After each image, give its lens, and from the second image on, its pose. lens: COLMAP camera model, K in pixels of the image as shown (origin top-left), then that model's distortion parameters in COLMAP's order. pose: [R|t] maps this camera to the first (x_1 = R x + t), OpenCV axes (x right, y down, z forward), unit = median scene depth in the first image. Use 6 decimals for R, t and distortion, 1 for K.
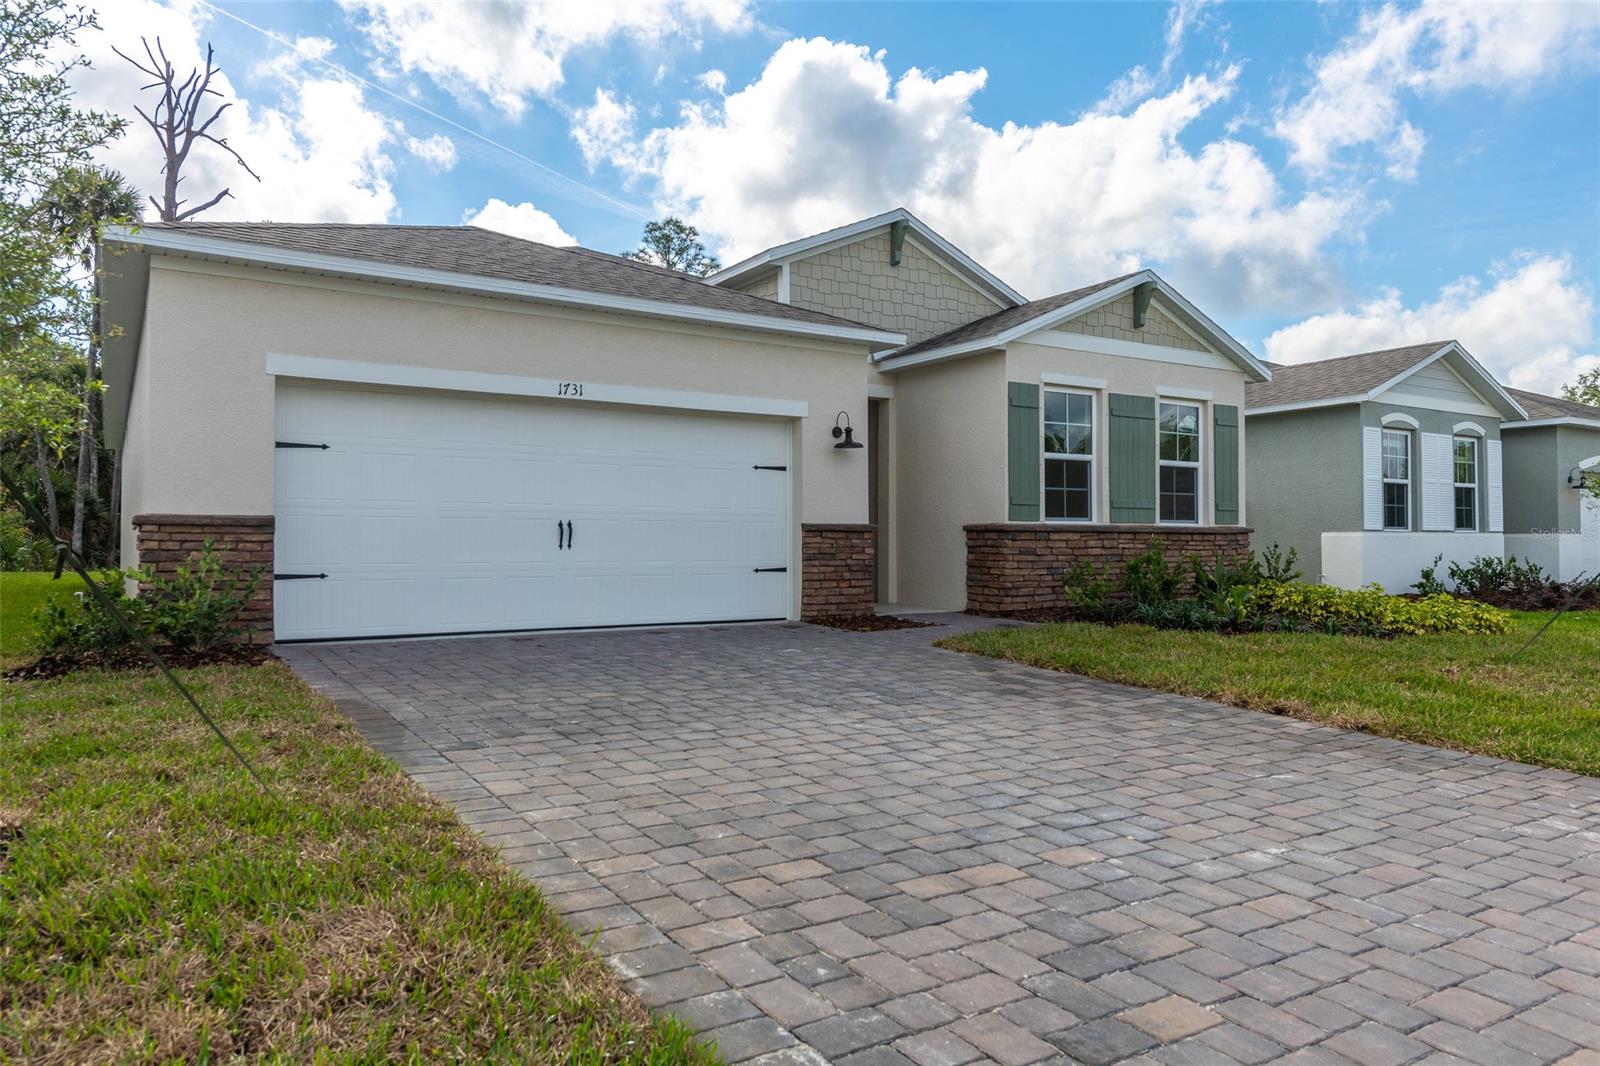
lens RADIAL K [[1051.6, 0, 821.4], [0, 1051.6, 531.0], [0, 0, 1]] dist [0.019978, 0.000966]
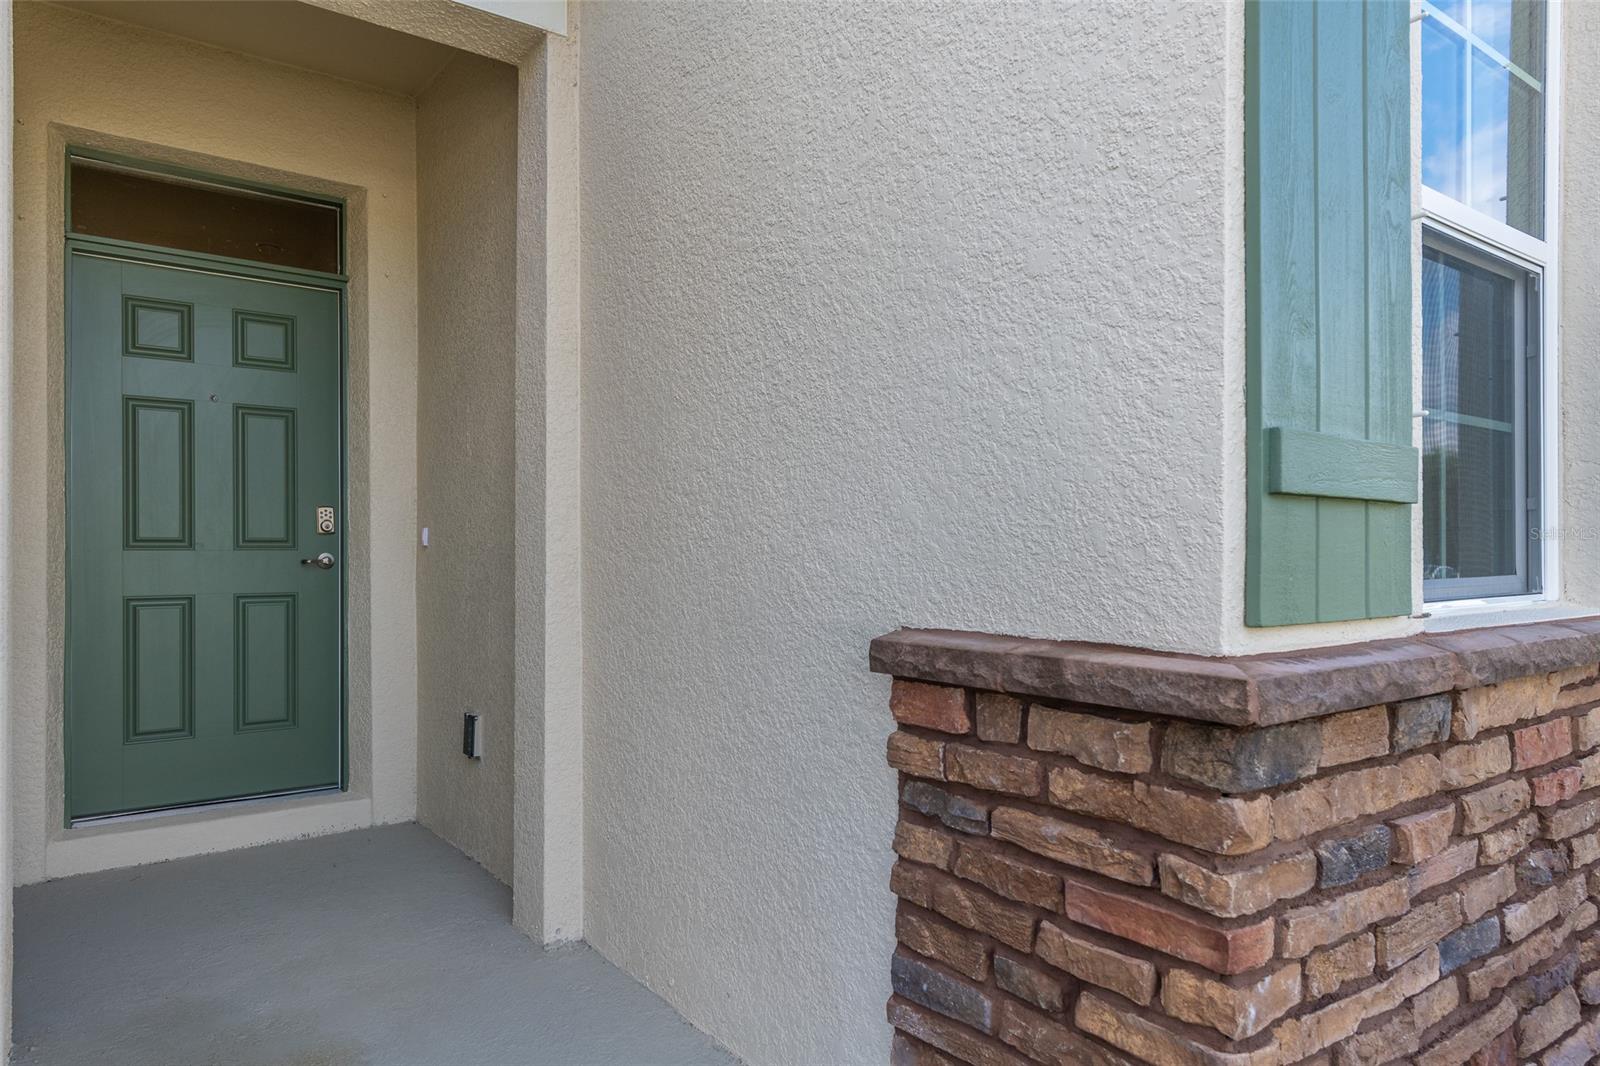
lens RADIAL K [[978.7, 0, 794.4], [0, 978.7, 552.7], [0, 0, 1]] dist [0.000400, 0.000216]
pose [[0.998193, -0.001532, 0.060073, 0.116279], [0.000628, 0.999886, 0.015070, -0.019634], [-0.060090, -0.015005, 0.998080, 0.867807]]
